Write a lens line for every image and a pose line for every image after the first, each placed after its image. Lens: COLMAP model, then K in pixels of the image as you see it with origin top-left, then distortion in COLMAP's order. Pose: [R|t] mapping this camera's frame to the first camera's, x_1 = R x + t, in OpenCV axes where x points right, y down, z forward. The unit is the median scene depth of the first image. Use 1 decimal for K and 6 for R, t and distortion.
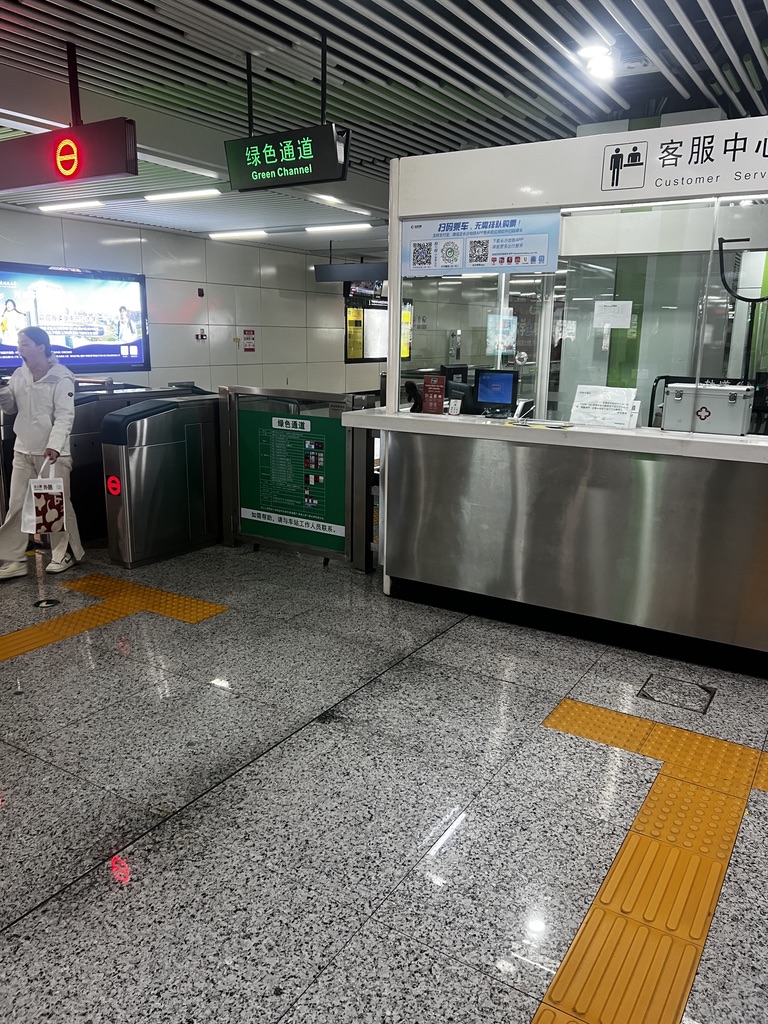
lens RADIAL K [[784.7, 0, 384.0], [0, 784.7, 512.0], [0, 0, 1]] dist [-0.003415, -0.006134]
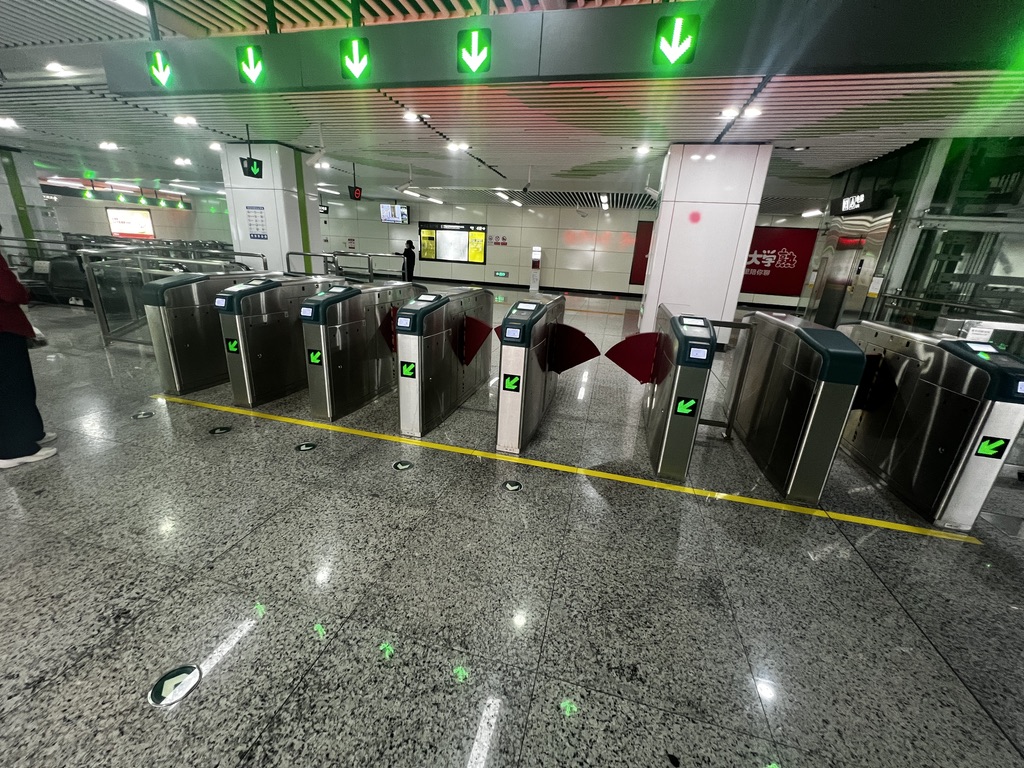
lens RADIAL K [[407.6, 0, 512.0], [0, 407.6, 384.0], [0, 0, 1]] dist [-0.001676, -0.000249]
pose [[0.306897, 0.301175, -0.902833, 0.964172], [-0.260054, 0.939048, 0.224857, -0.185514], [0.915525, 0.165777, 0.366513, 0.881466]]
